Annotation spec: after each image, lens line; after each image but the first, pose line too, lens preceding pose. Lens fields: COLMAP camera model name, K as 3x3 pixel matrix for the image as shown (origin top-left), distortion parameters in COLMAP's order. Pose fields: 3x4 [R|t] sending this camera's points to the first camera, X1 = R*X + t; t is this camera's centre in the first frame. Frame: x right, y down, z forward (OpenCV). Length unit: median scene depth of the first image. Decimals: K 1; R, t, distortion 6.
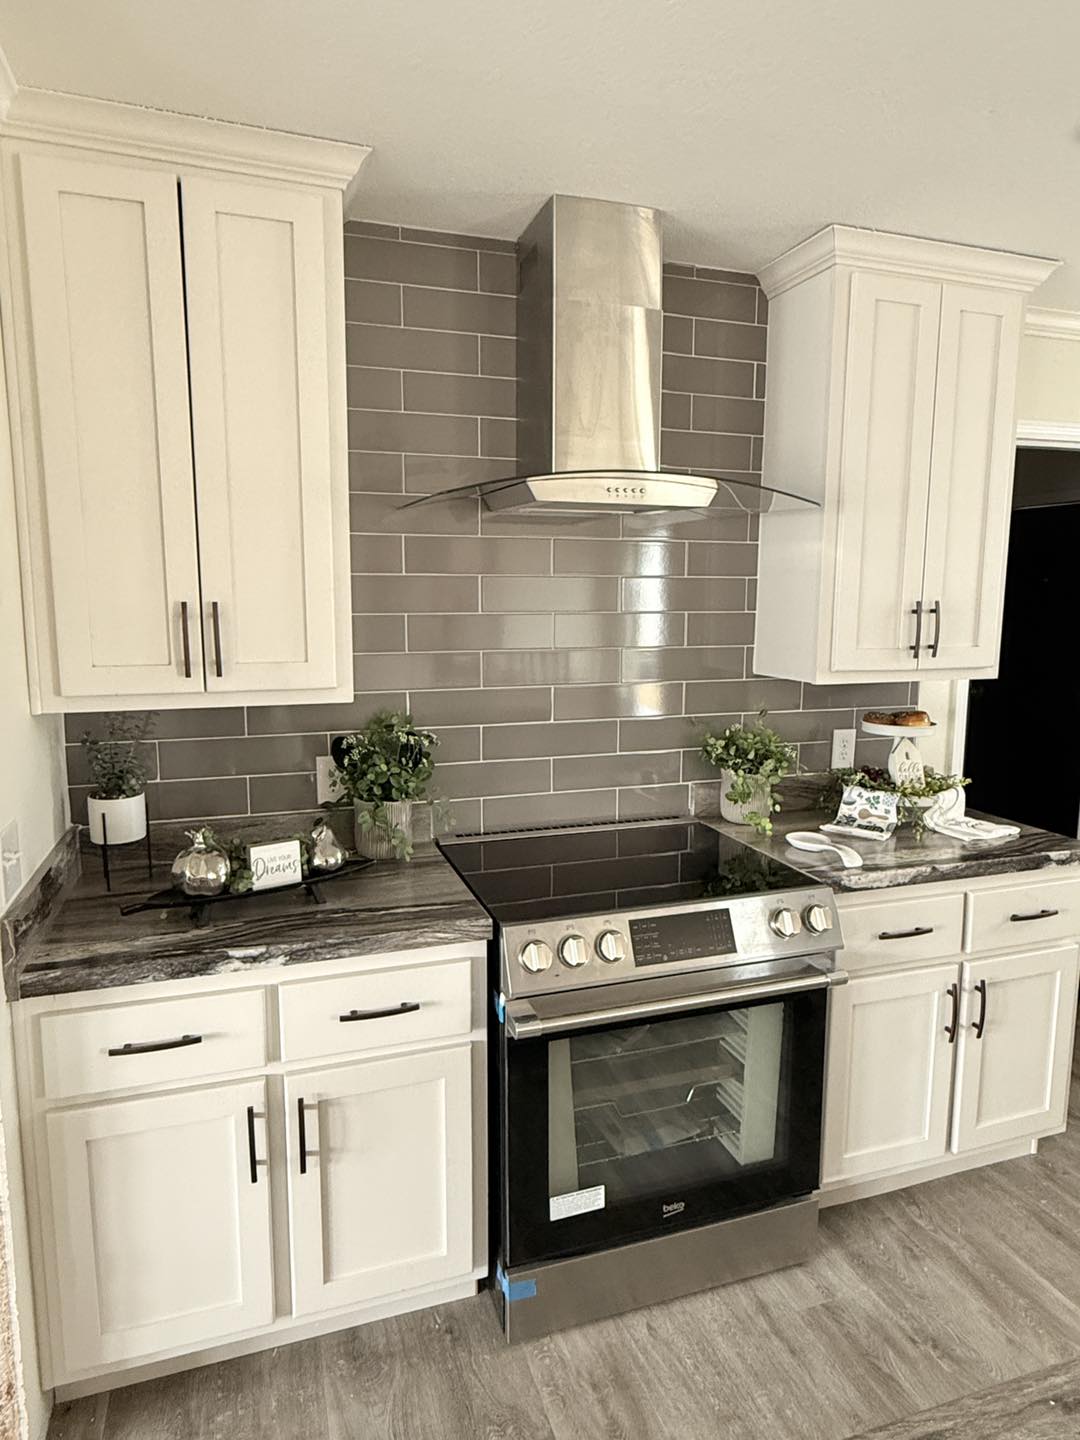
lens RADIAL K [[884.4, 0, 540.0], [0, 884.4, 720.0], [0, 0, 1]] dist [-0.001928, 0.000377]
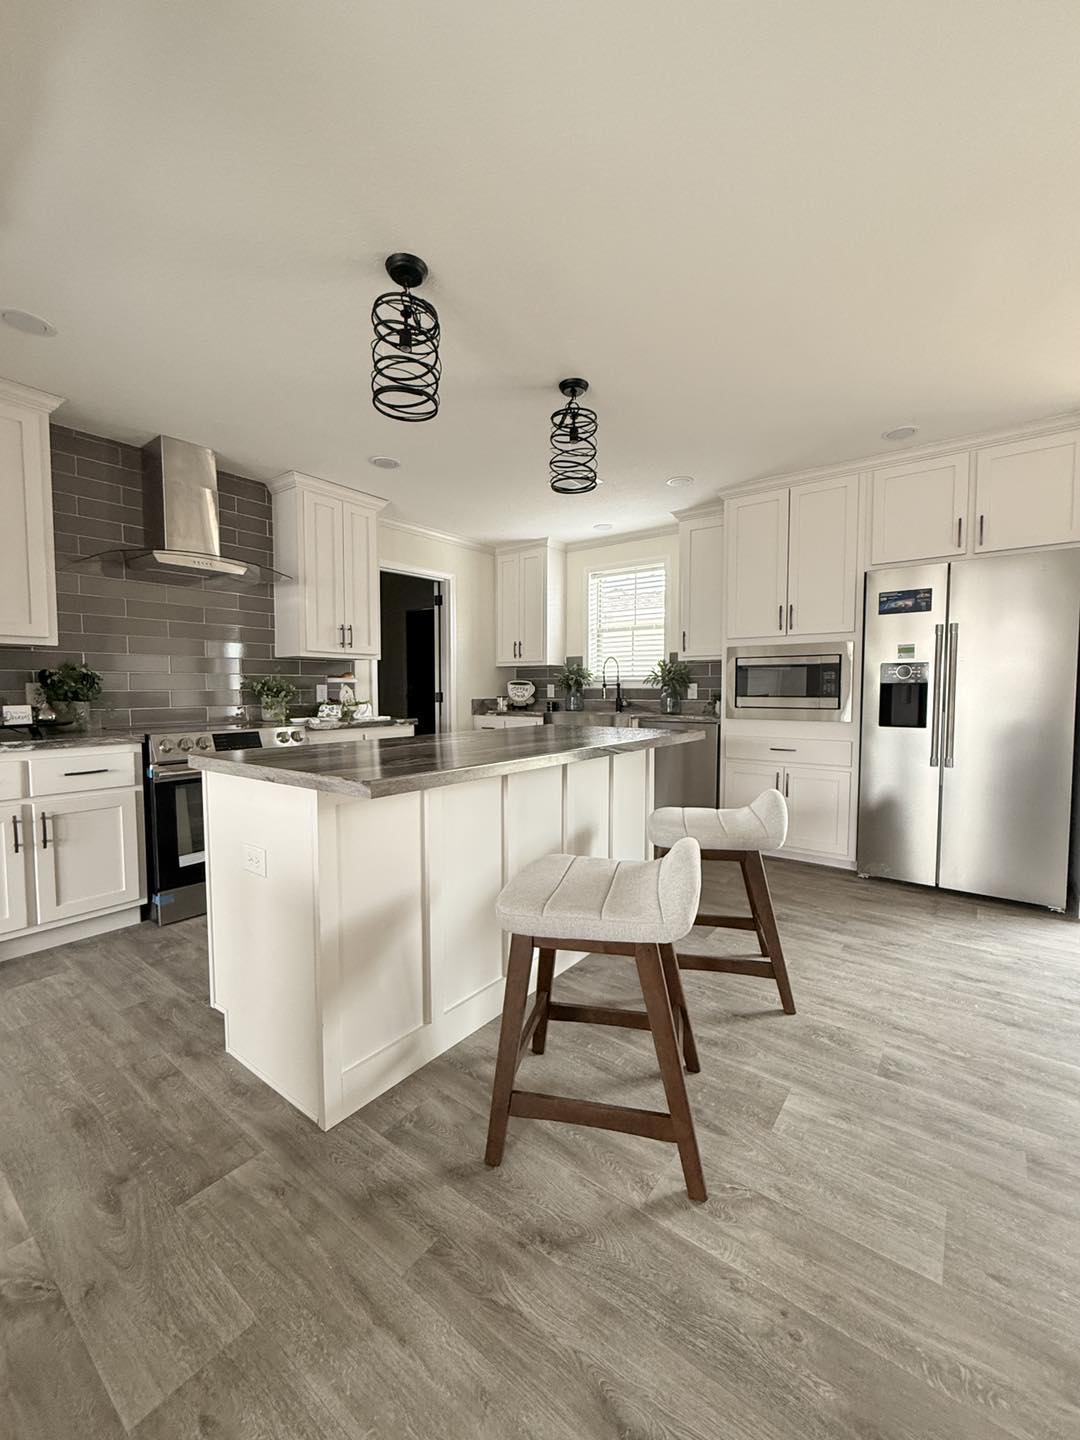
lens RADIAL K [[575.0, 0, 540.0], [0, 575.0, 720.0], [0, 0, 1]] dist [-0.002478, -0.000041]
pose [[0.824784, -0.035000, 0.564364, -0.037440], [0.078306, 0.995535, -0.052700, 0.276493], [-0.560000, 0.087659, 0.823842, -0.653505]]
